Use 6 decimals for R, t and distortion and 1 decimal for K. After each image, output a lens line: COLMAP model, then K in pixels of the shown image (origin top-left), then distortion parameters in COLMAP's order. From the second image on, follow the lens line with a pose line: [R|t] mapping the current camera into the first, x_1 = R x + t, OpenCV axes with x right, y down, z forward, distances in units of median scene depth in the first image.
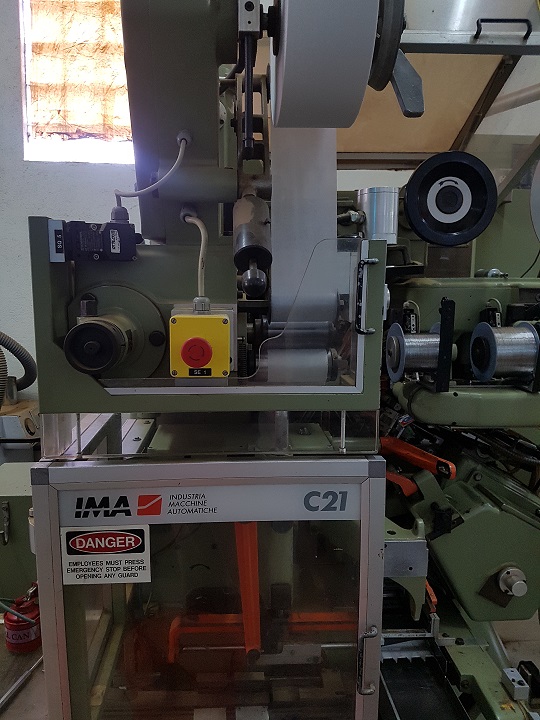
lens RADIAL K [[577.9, 0, 257.3], [0, 577.9, 348.9], [0, 0, 1]] dist [0.267920, -0.548971]
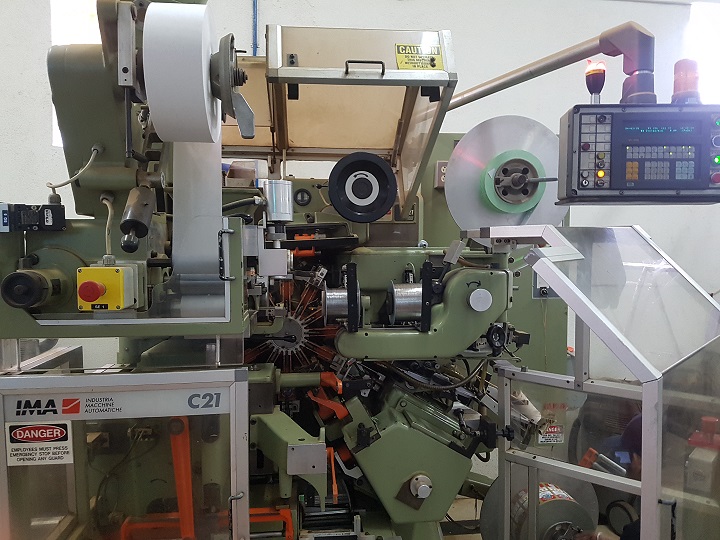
lens RADIAL K [[559.8, 0, 360.0], [0, 559.8, 270.0], [0, 0, 1]] dist [0.139278, -0.182453]
pose [[0.998945, -0.008766, 0.045089, 0.429093], [0.012907, 0.995639, -0.092390, 0.079467], [-0.044082, 0.092874, 0.994702, -0.390094]]
